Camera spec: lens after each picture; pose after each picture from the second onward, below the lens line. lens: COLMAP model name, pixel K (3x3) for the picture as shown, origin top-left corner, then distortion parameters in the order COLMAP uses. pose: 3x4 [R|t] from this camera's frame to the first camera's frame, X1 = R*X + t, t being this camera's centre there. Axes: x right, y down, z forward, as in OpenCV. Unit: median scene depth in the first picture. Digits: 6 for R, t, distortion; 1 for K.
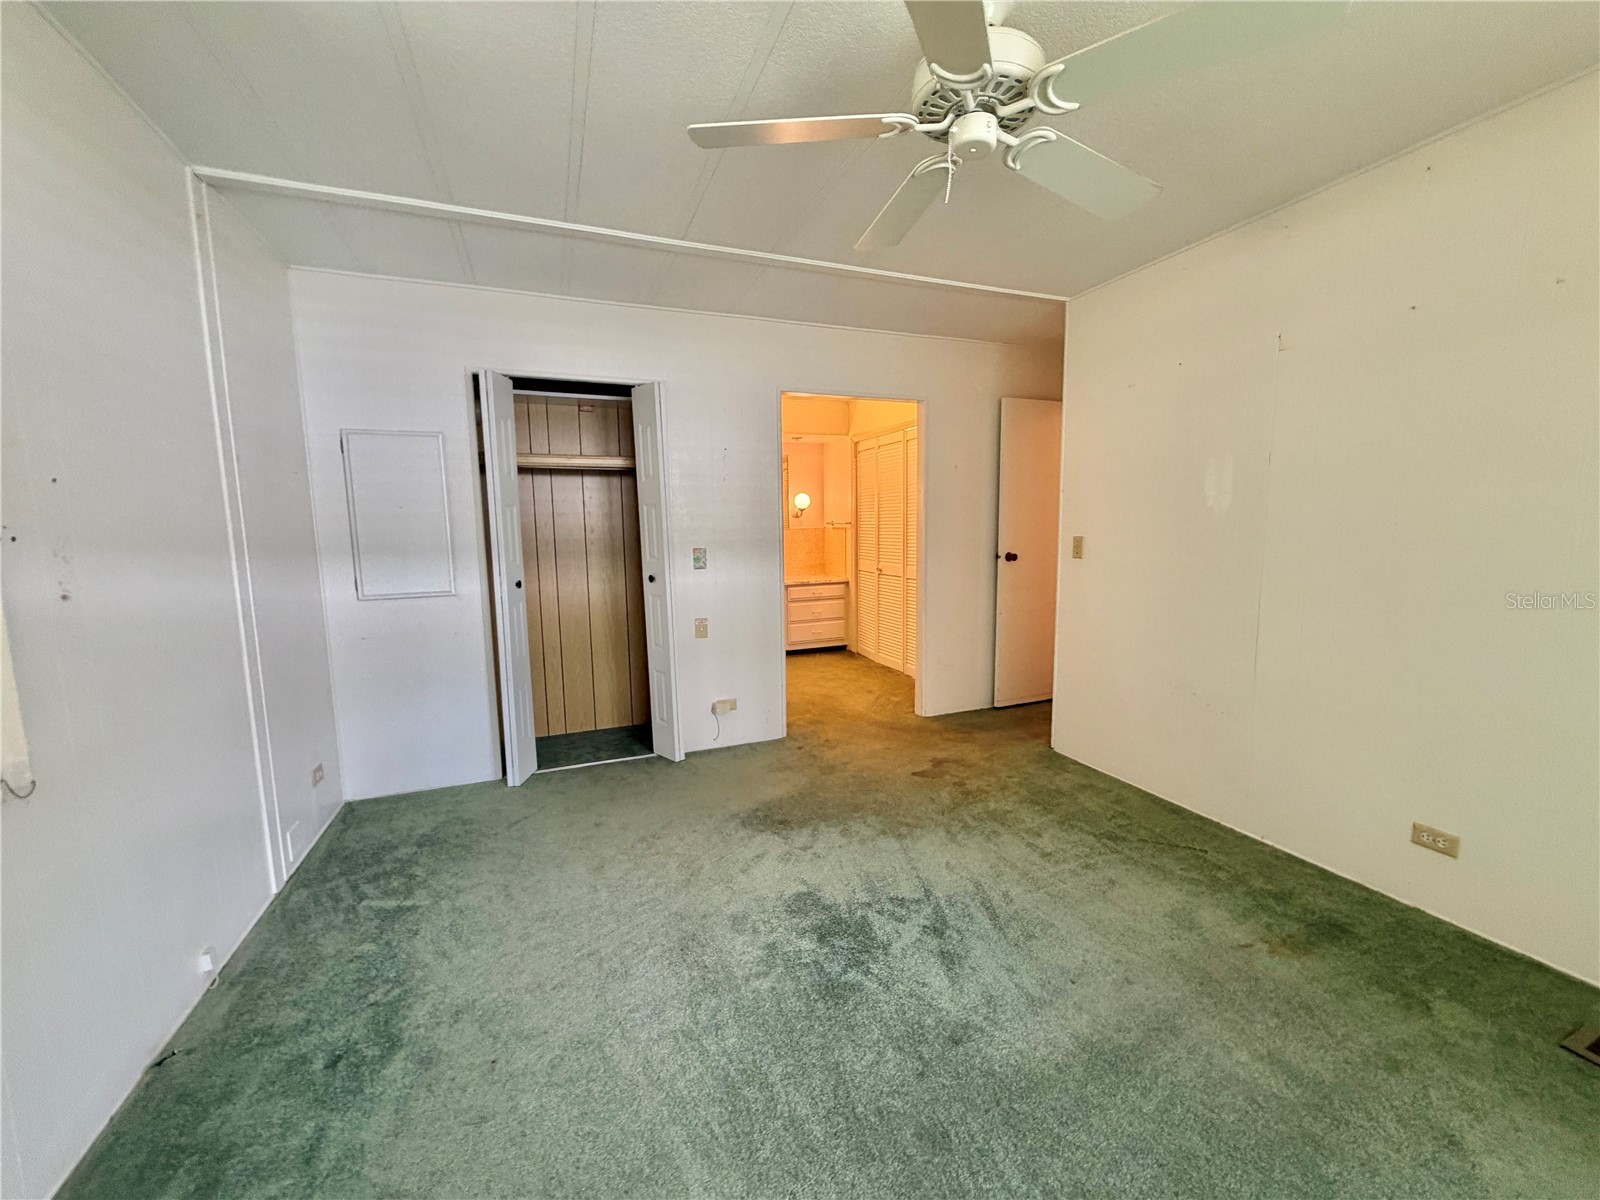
lens RADIAL K [[640.5, 0, 804.1], [0, 640.5, 604.3], [0, 0, 1]] dist [0.000274, -0.000046]
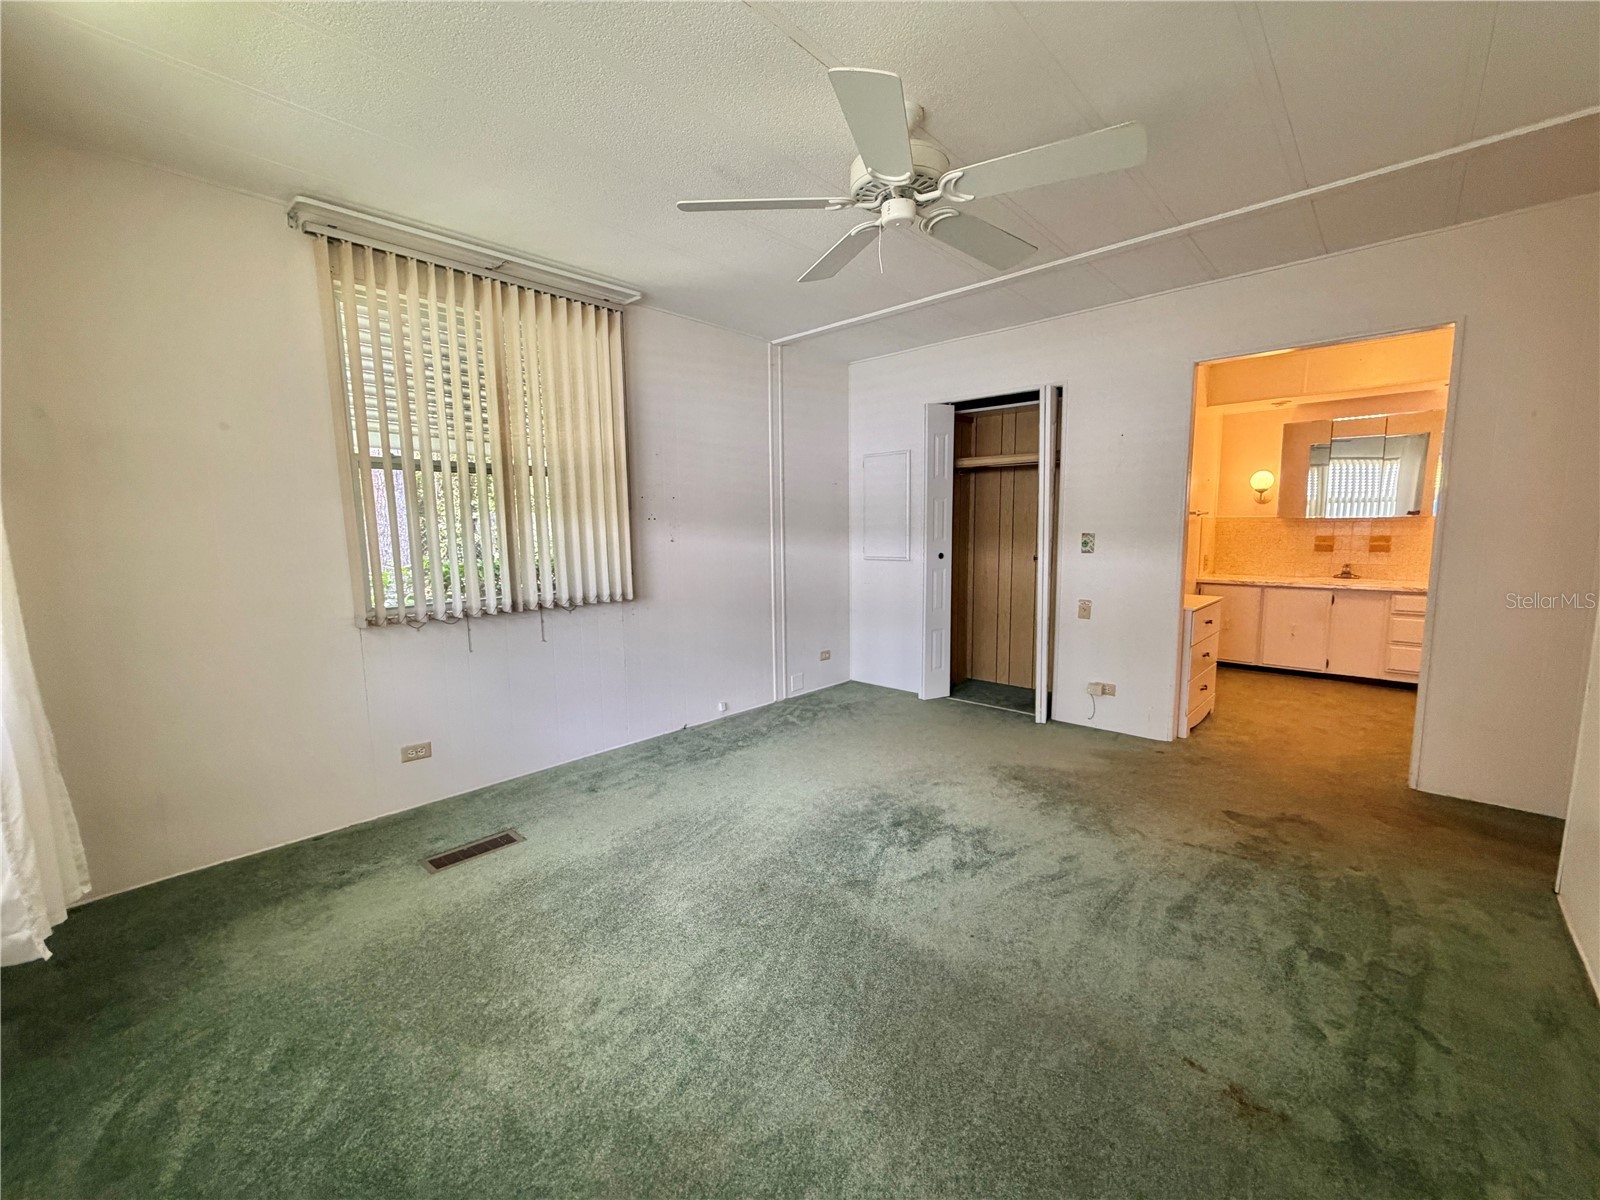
lens RADIAL K [[640.5, 0, 795.7], [0, 640.5, 604.8], [0, 0, 1]] dist [0.000274, -0.000046]
pose [[0.425333, 0.123012, -0.896638, 0.595936], [-0.103824, 0.990811, 0.086682, -0.012361], [0.899062, 0.056224, 0.434197, 0.117496]]
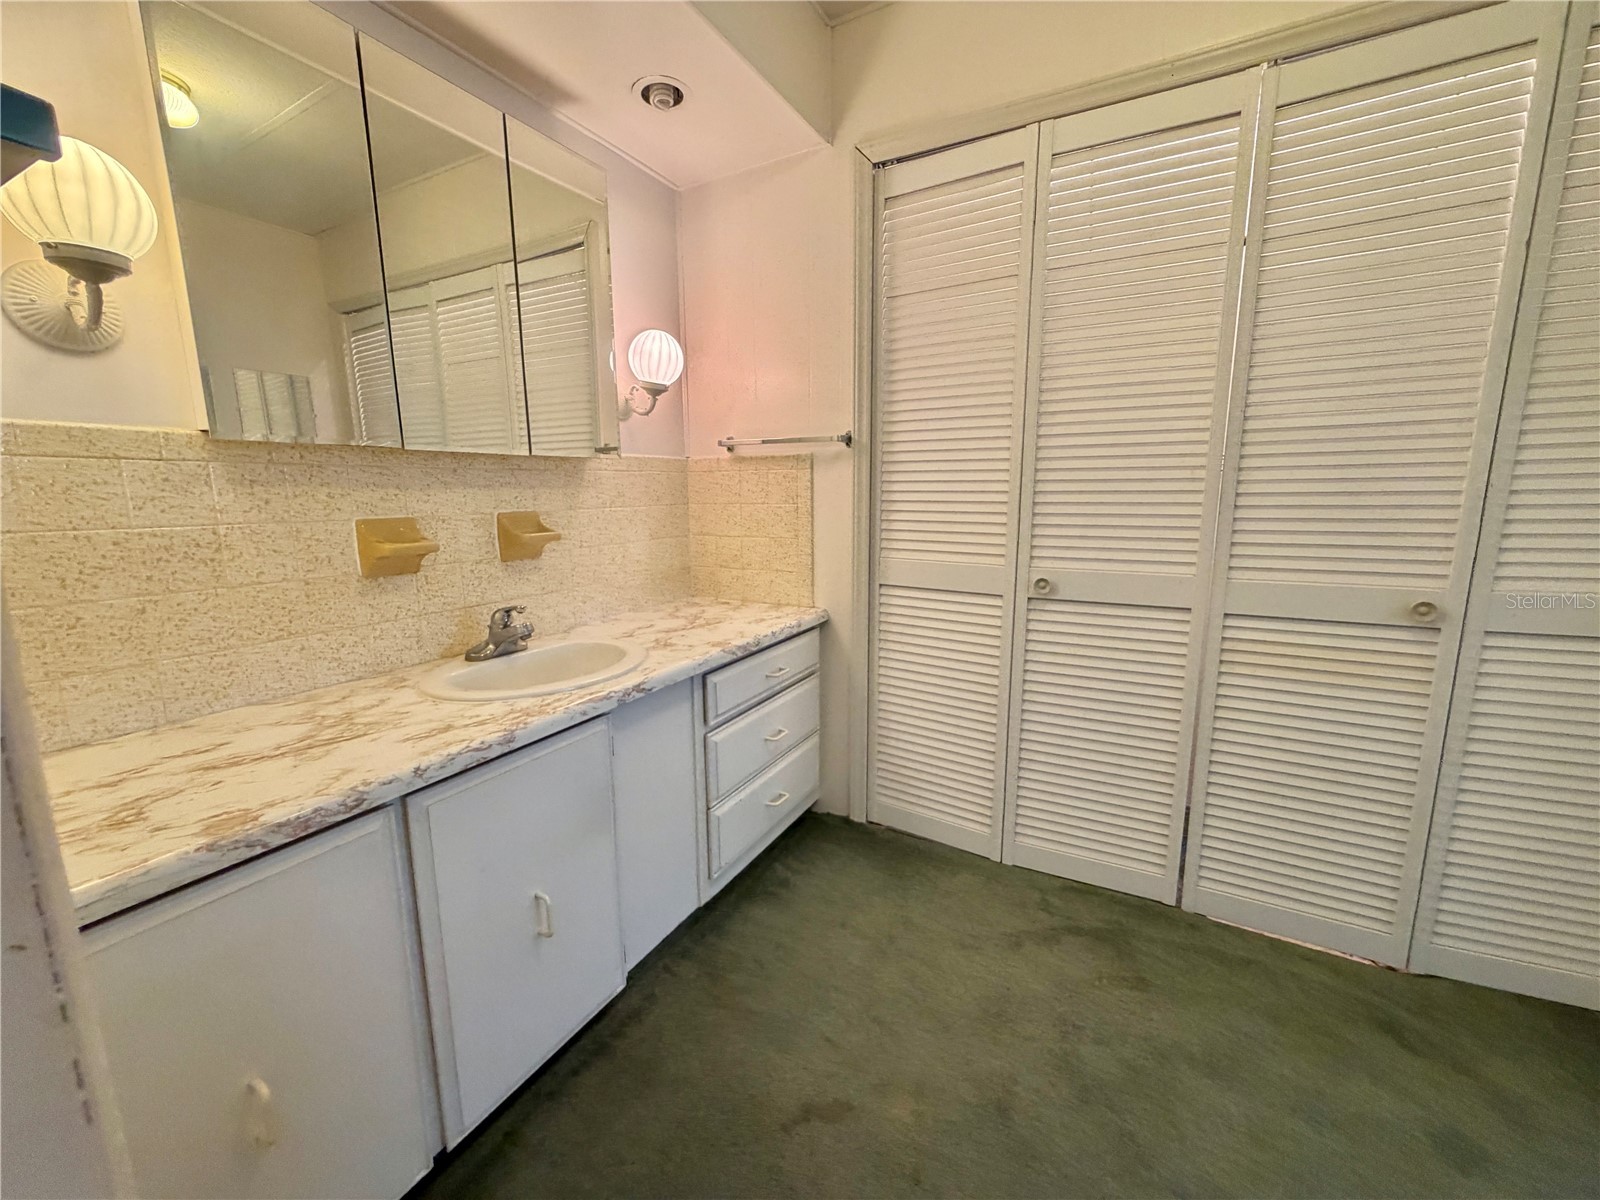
lens RADIAL K [[640.5, 0, 794.3], [0, 640.5, 598.7], [0, 0, 1]] dist [0.000274, -0.000046]
pose [[0.773347, -0.097347, 0.626465, -0.269219], [0.077009, 0.995248, 0.059588, -0.120600], [-0.629289, 0.002161, 0.777168, 1.349487]]
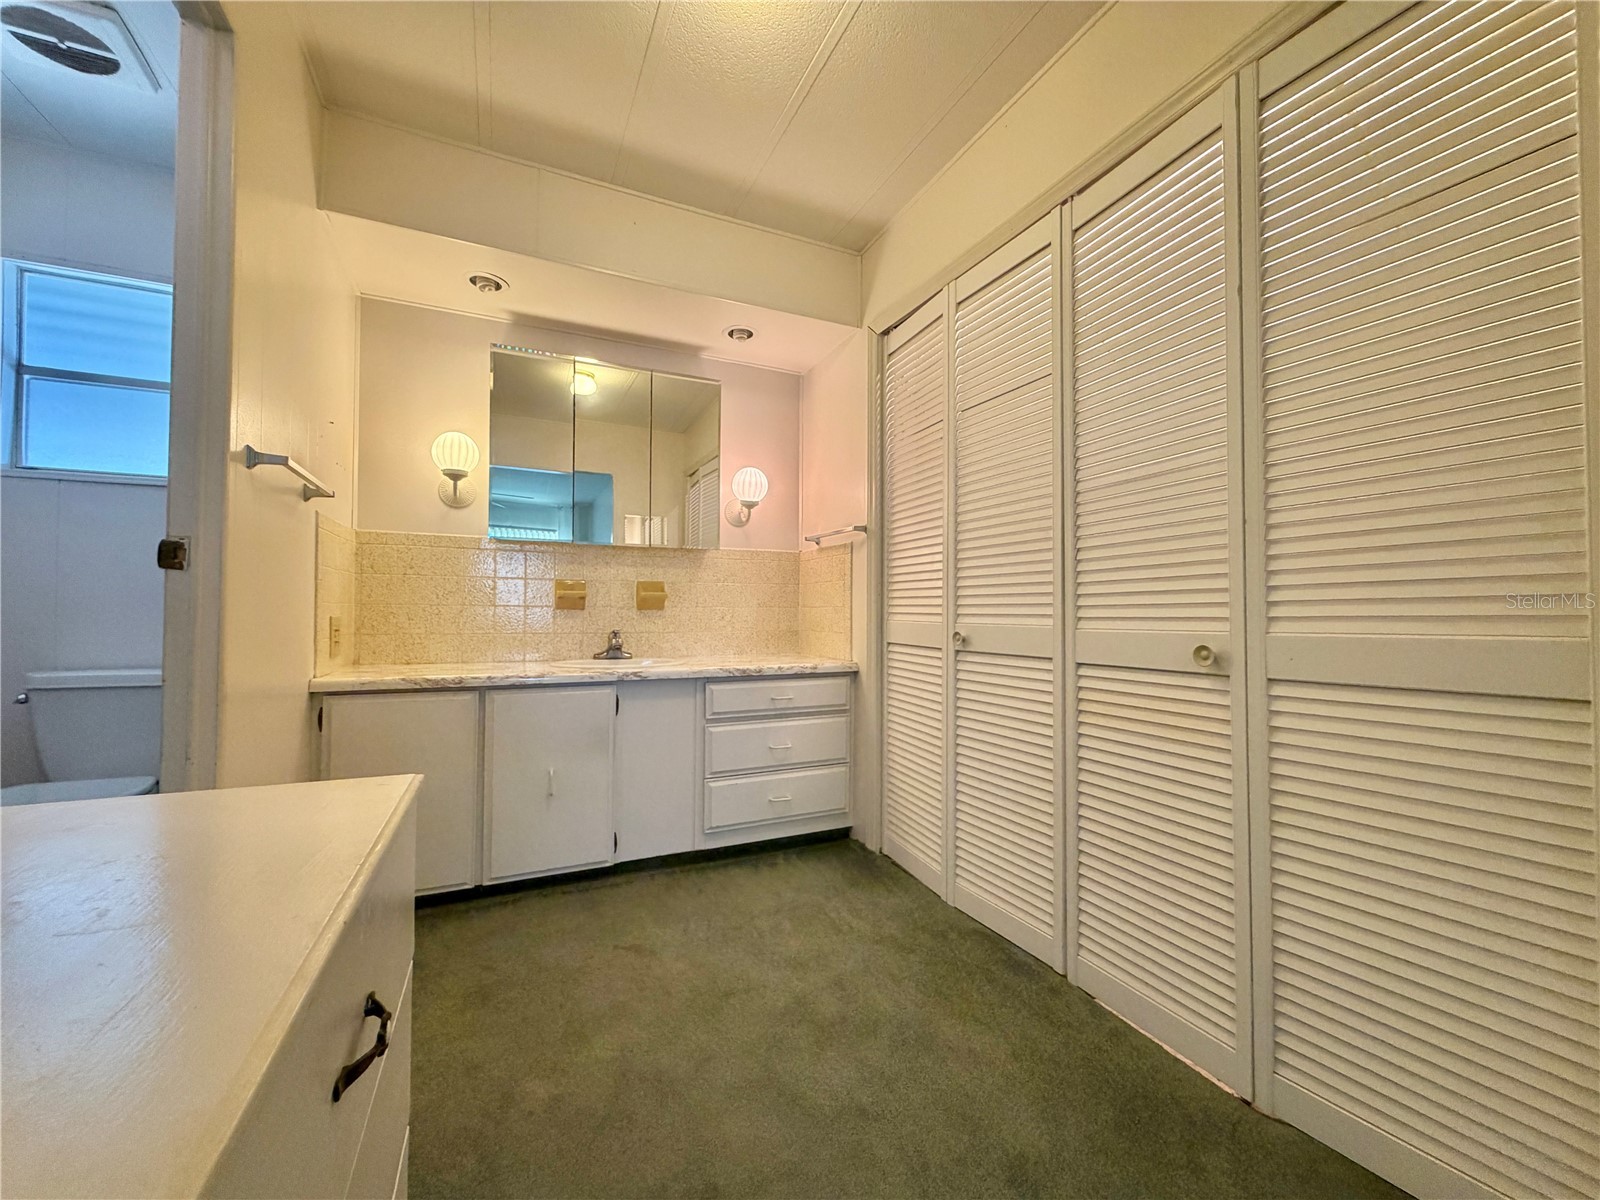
lens RADIAL K [[640.5, 0, 797.5], [0, 640.5, 600.8], [0, 0, 1]] dist [0.000274, -0.000046]
pose [[0.998070, 0.023538, 0.057460, 0.011114], [-0.014895, 0.989104, -0.146463, -0.034451], [-0.060281, 0.145324, 0.987546, 1.056057]]
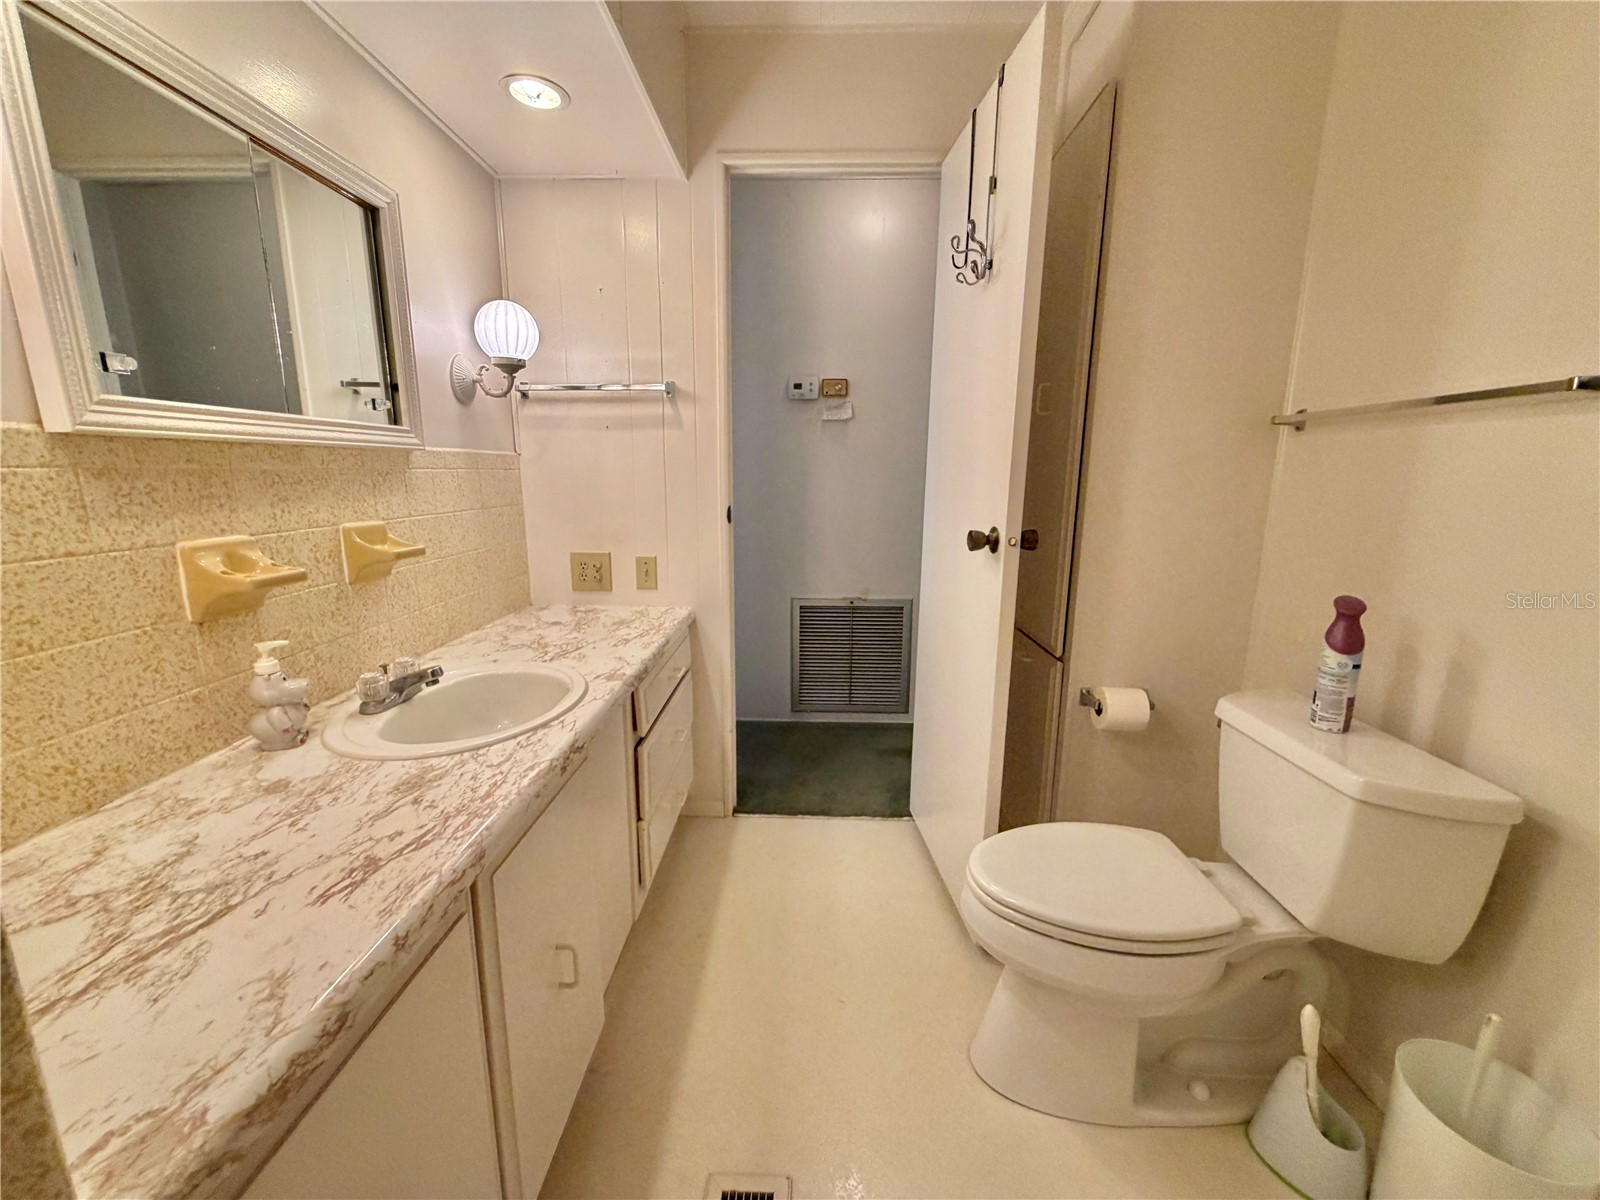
lens RADIAL K [[640.5, 0, 792.4], [0, 640.5, 609.8], [0, 0, 1]] dist [0.000274, -0.000046]
pose [[0.406013, -0.171790, 0.897576, -0.380466], [0.108636, 0.984281, 0.139244, -0.173646], [-0.907387, 0.040974, 0.418293, 1.581110]]
